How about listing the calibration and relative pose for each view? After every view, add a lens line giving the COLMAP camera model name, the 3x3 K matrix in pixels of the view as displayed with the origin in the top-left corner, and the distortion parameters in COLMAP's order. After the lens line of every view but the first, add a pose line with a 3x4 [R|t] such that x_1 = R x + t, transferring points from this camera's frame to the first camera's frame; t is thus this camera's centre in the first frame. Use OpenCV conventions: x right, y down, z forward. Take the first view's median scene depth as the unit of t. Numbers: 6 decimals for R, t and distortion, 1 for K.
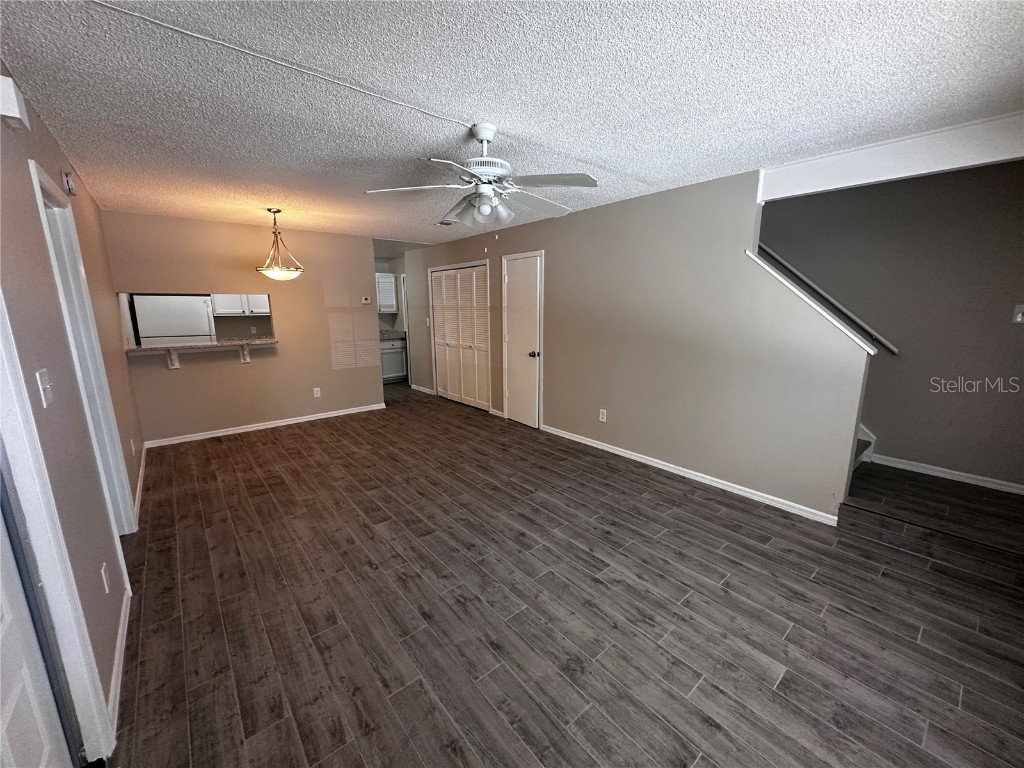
lens RADIAL K [[410.3, 0, 515.1], [0, 410.3, 381.8], [0, 0, 1]] dist [-0.002417, 0.000278]
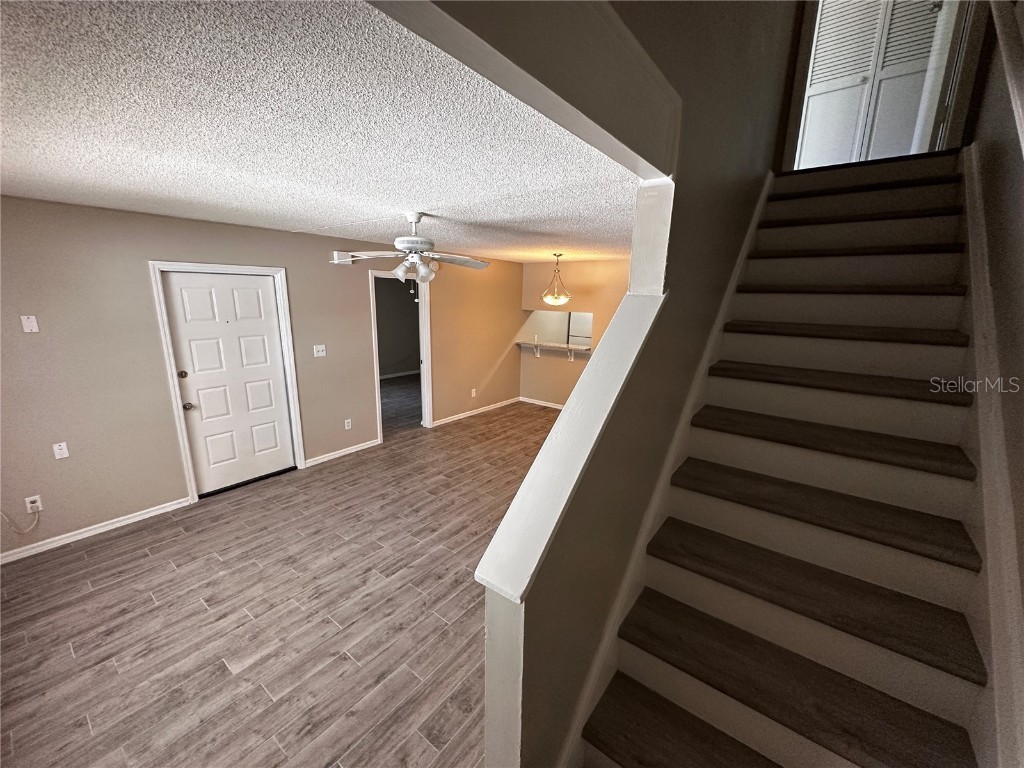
lens RADIAL K [[410.3, 0, 505.2], [0, 410.3, 383.7], [0, 0, 1]] dist [-0.002417, 0.000278]
pose [[0.204886, 0.212279, -0.955489, 0.934486], [-0.207388, 0.963449, 0.169577, -0.241822], [0.956563, 0.163413, 0.241421, 0.702605]]
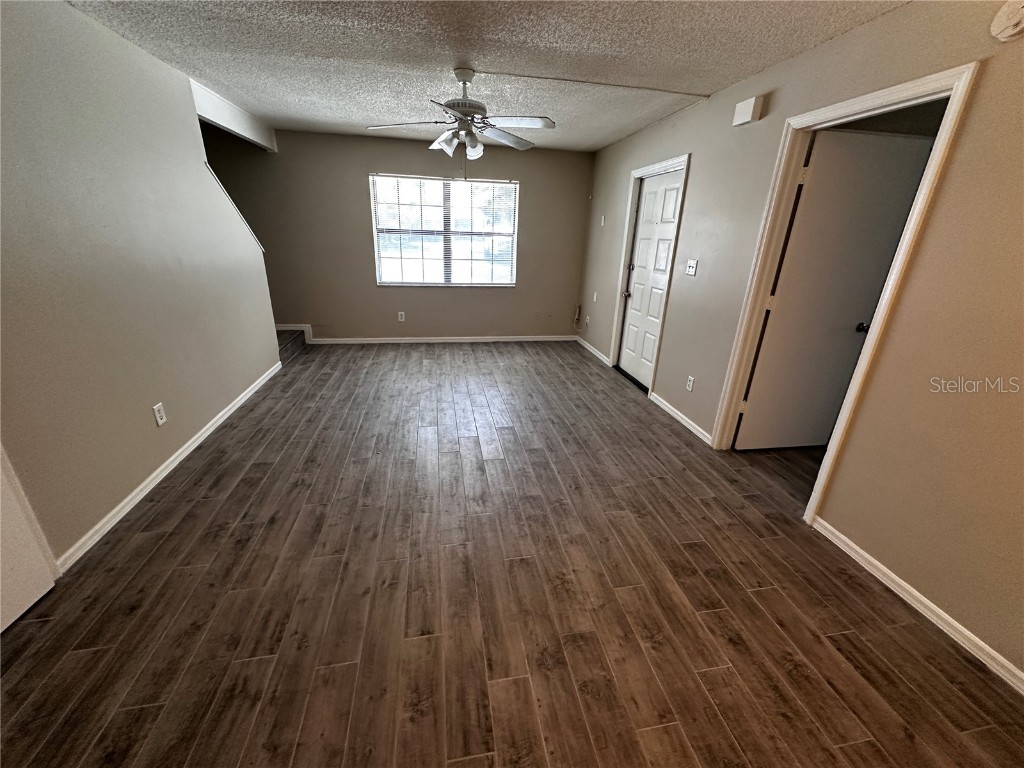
lens RADIAL K [[410.3, 0, 513.5], [0, 410.3, 385.2], [0, 0, 1]] dist [-0.002417, 0.000278]
pose [[-0.866803, -0.198422, 0.457472, -0.629972], [0.069624, 0.860275, 0.505054, -0.277711], [-0.493766, 0.469633, -0.731874, 1.502900]]
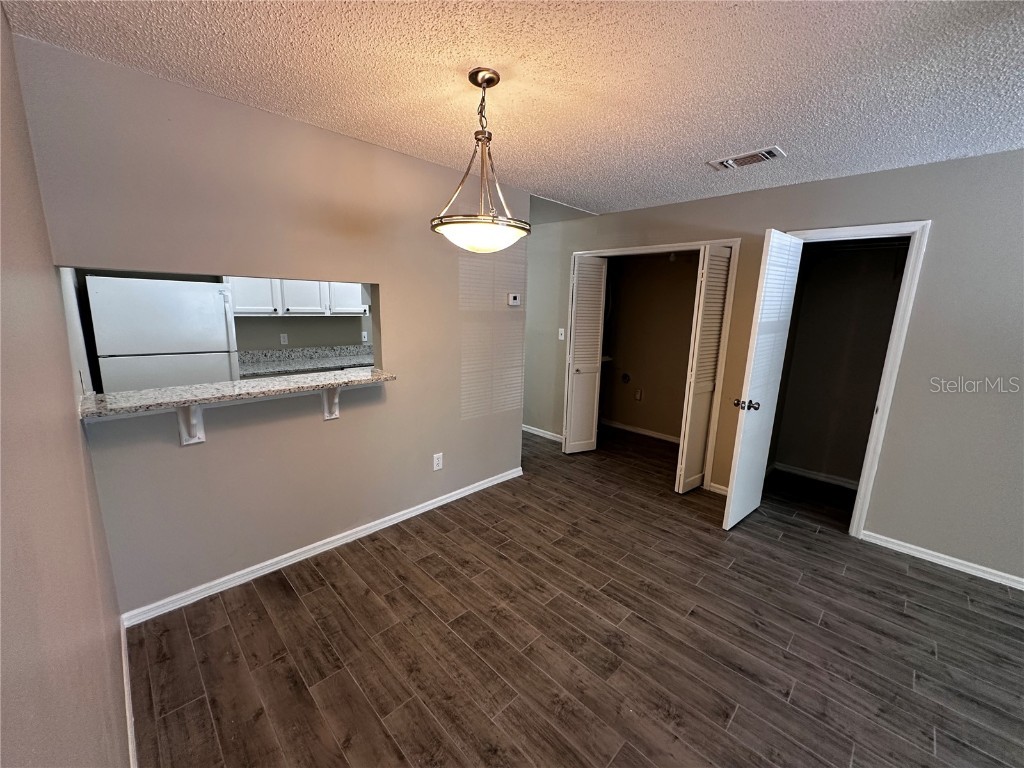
lens RADIAL K [[410.3, 0, 514.1], [0, 410.3, 382.3], [0, 0, 1]] dist [-0.002417, 0.000278]
pose [[0.996099, 0.016862, 0.086622, -0.716438], [-0.017516, 0.999824, 0.006791, -0.147207], [-0.086493, -0.008282, 0.996218, 0.719813]]
